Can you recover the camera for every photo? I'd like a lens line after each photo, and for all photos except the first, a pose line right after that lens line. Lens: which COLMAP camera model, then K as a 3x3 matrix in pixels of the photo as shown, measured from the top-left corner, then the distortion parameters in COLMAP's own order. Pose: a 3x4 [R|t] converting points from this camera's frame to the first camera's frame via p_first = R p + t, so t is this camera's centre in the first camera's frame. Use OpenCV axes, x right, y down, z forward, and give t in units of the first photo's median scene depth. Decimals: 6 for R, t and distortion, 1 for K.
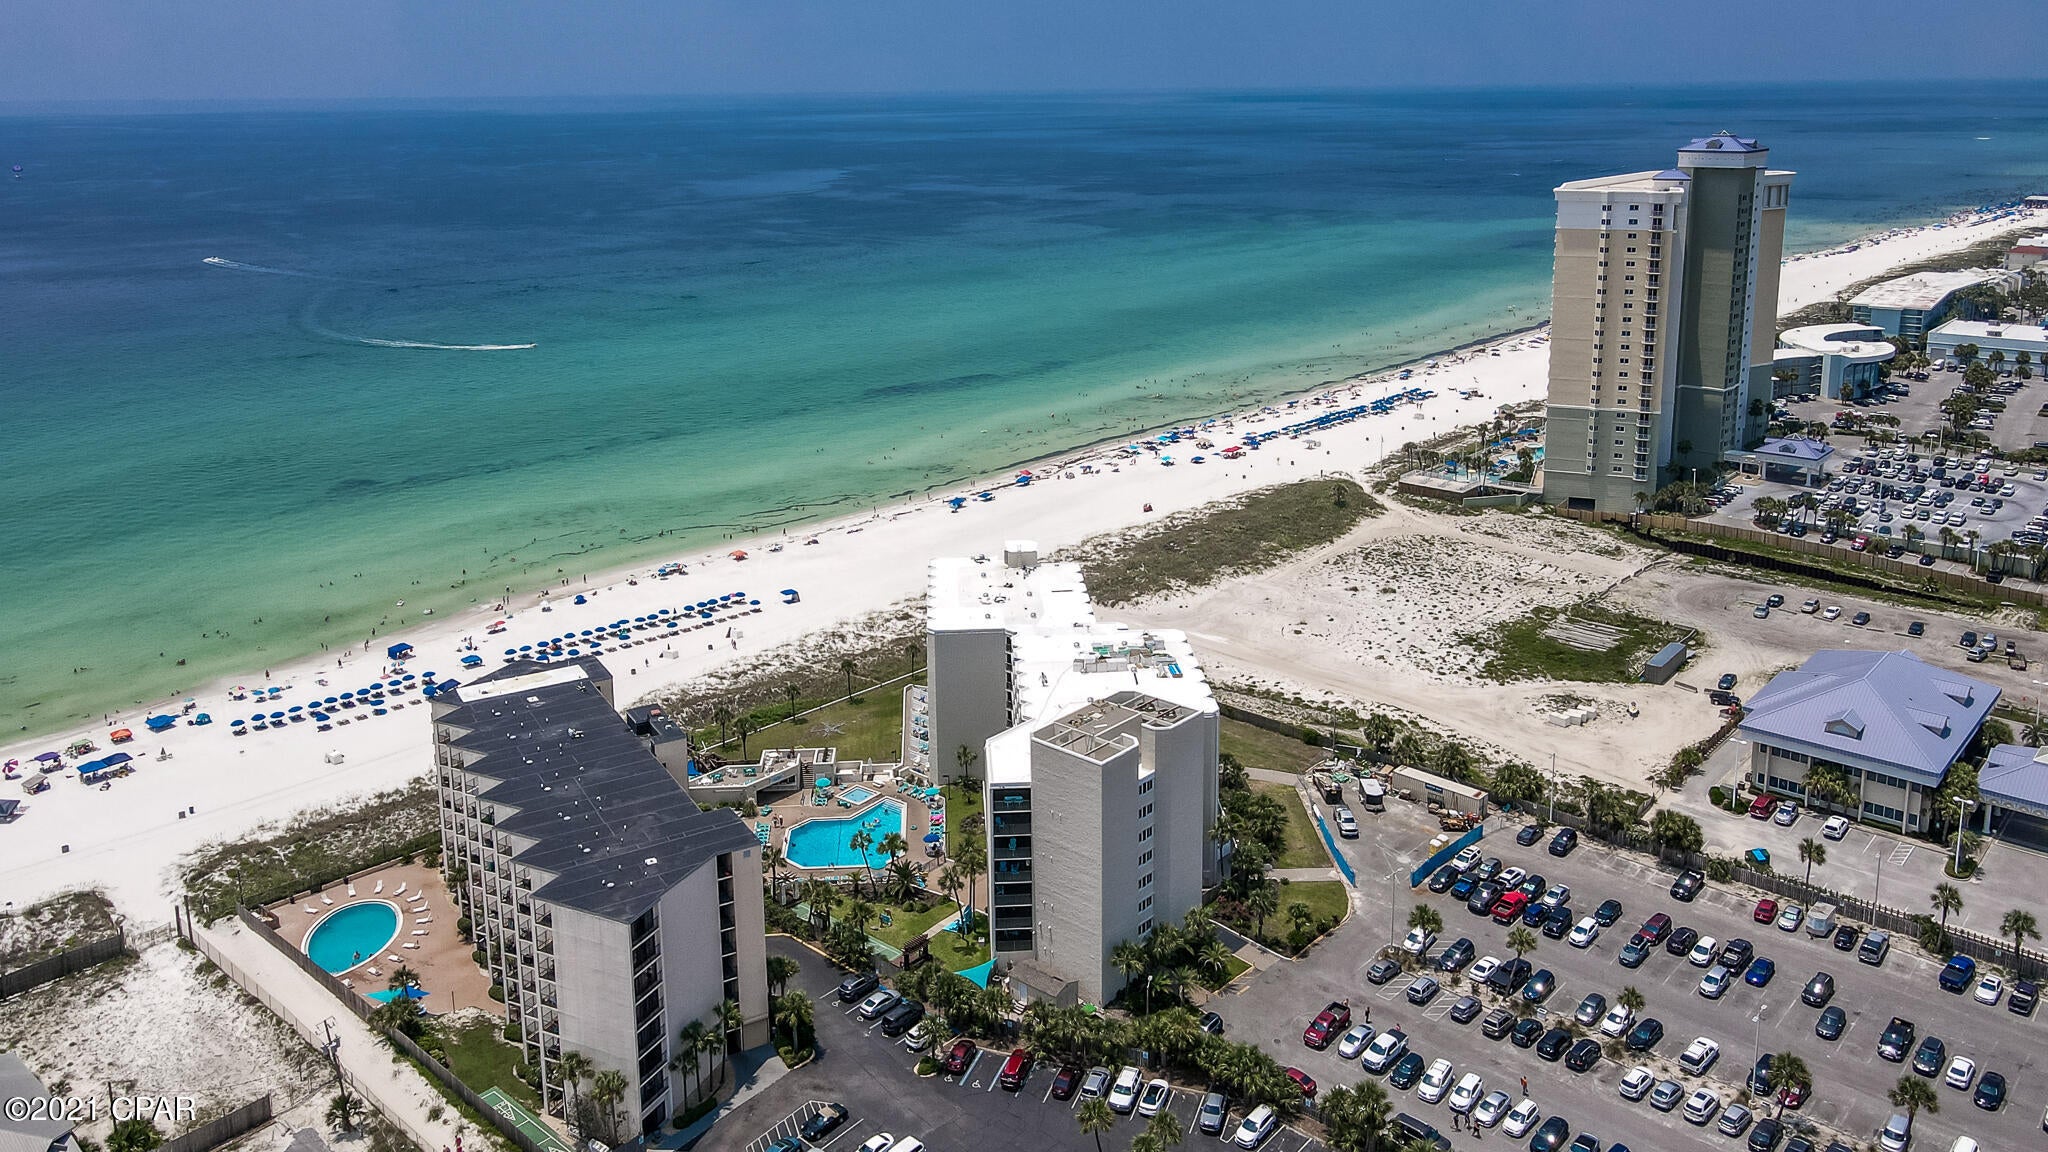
lens RADIAL K [[1519.1, 0, 973.4], [0, 1519.1, 382.5], [0, 0, 1]] dist [-0.001786, 0.013490]
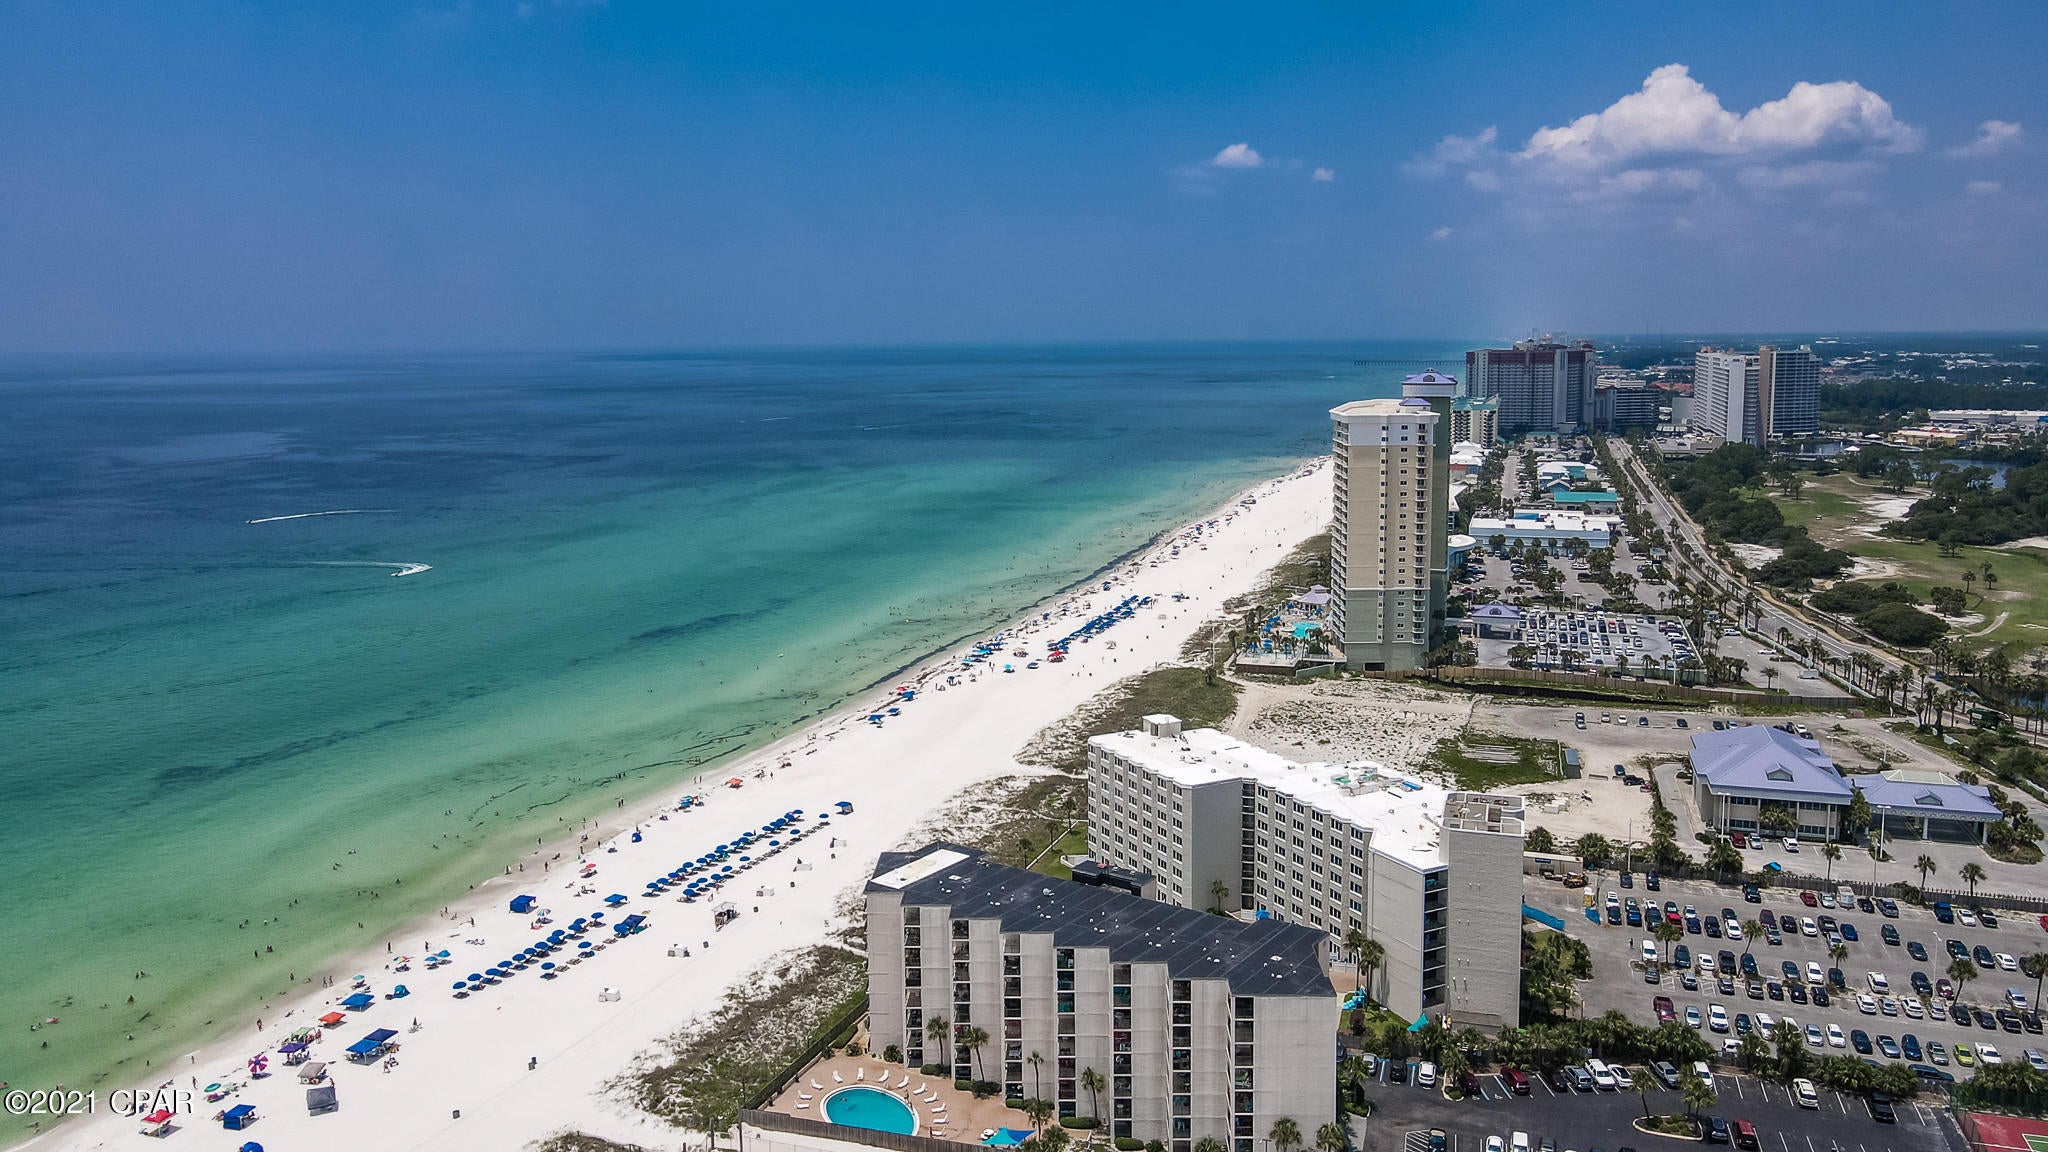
lens RADIAL K [[1469.8, 0, 1061.4], [0, 1469.8, 492.2], [0, 0, 1]] dist [-0.020807, 0.038269]
pose [[0.921622, -0.042201, 0.385788, -0.467330], [0.076675, 0.994276, -0.074408, 0.012545], [-0.380439, 0.098157, 0.919582, -0.024064]]
